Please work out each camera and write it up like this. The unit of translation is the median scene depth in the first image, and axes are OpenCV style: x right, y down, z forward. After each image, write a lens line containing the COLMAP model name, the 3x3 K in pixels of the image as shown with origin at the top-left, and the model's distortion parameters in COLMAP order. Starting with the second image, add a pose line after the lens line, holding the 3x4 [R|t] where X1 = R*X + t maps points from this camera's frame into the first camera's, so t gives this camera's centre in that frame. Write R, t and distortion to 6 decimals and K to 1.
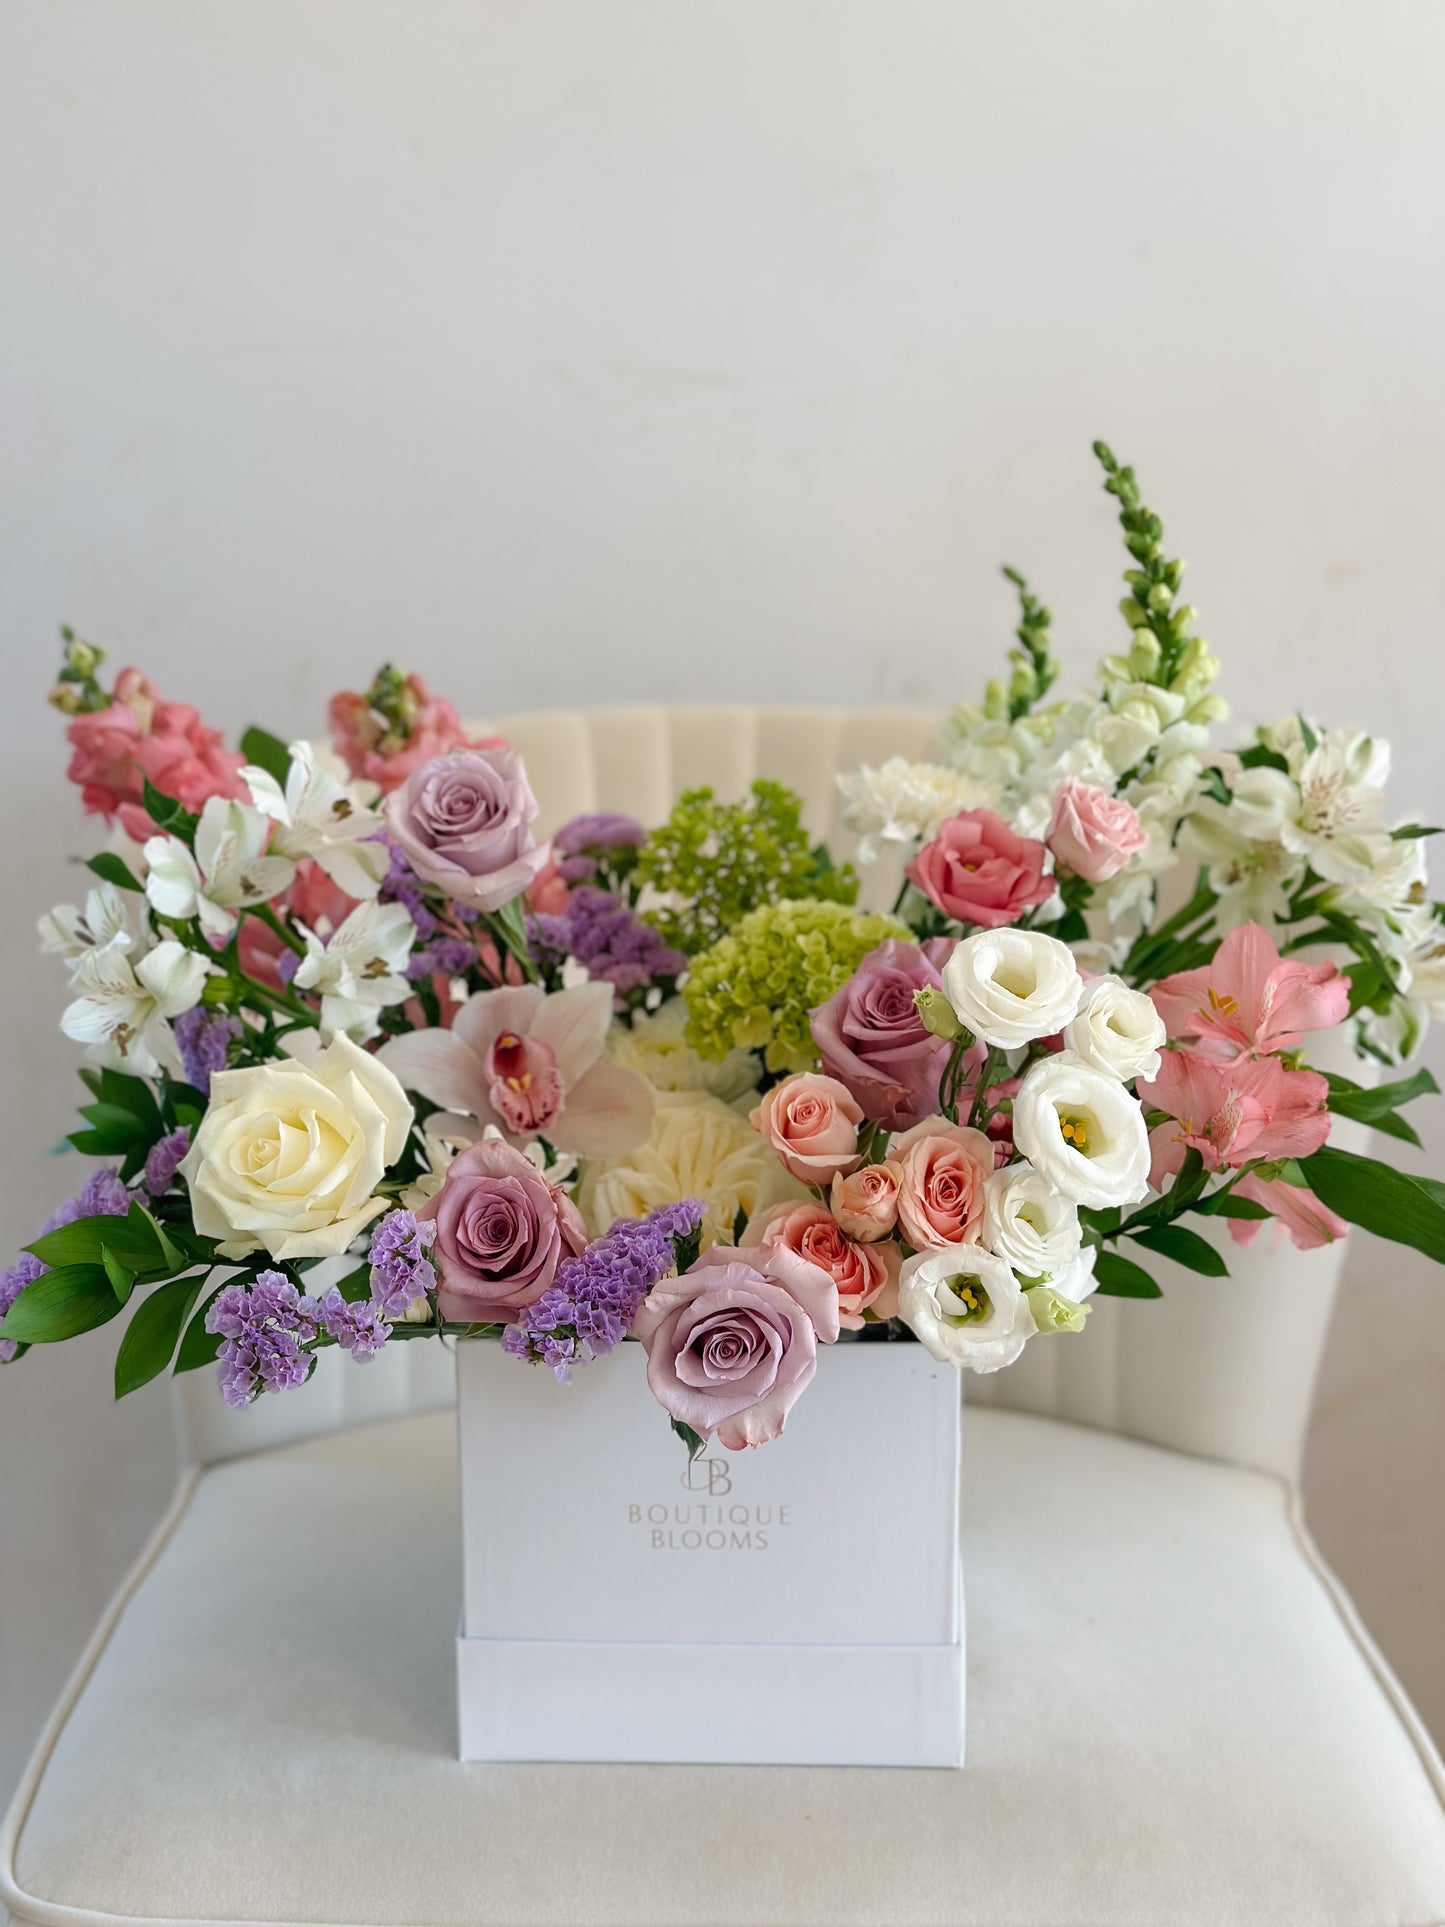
lens RADIAL K [[2703.7, 0, 731.2], [0, 2703.7, 962.9], [0, 0, 1]] dist [0.249870, -0.659847]
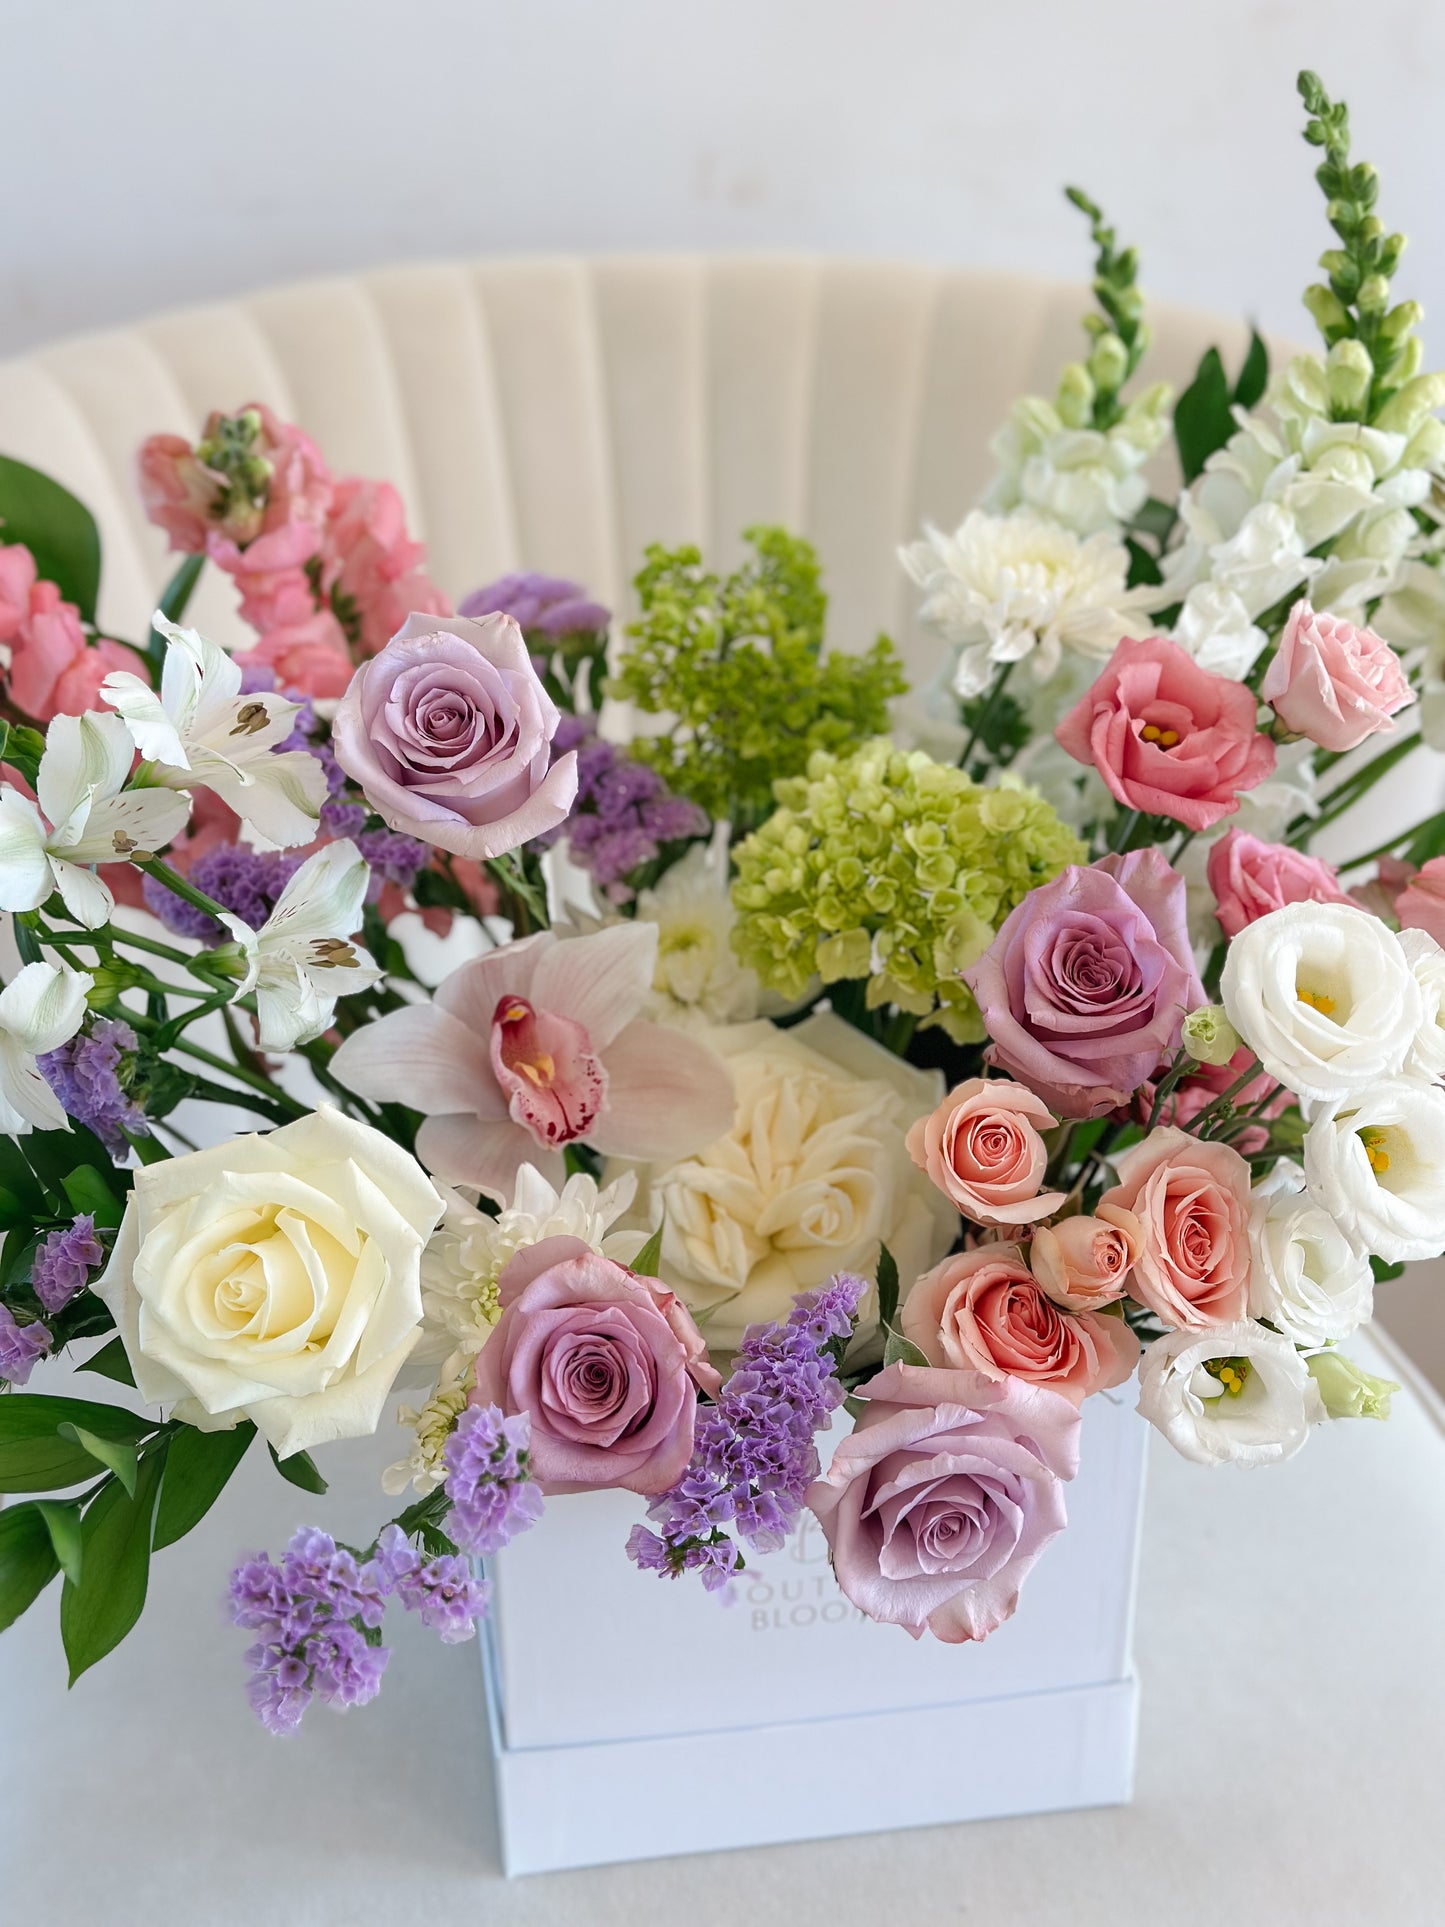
lens RADIAL K [[2703.7, 0, 731.2], [0, 2703.7, 962.9], [0, 0, 1]] dist [0.249870, -0.659847]
pose [[0.983945, -0.093622, 0.151944, -0.134170], [0.048951, 0.960285, 0.274694, -0.177307], [-0.171626, -0.262846, 0.949451, 0.320053]]
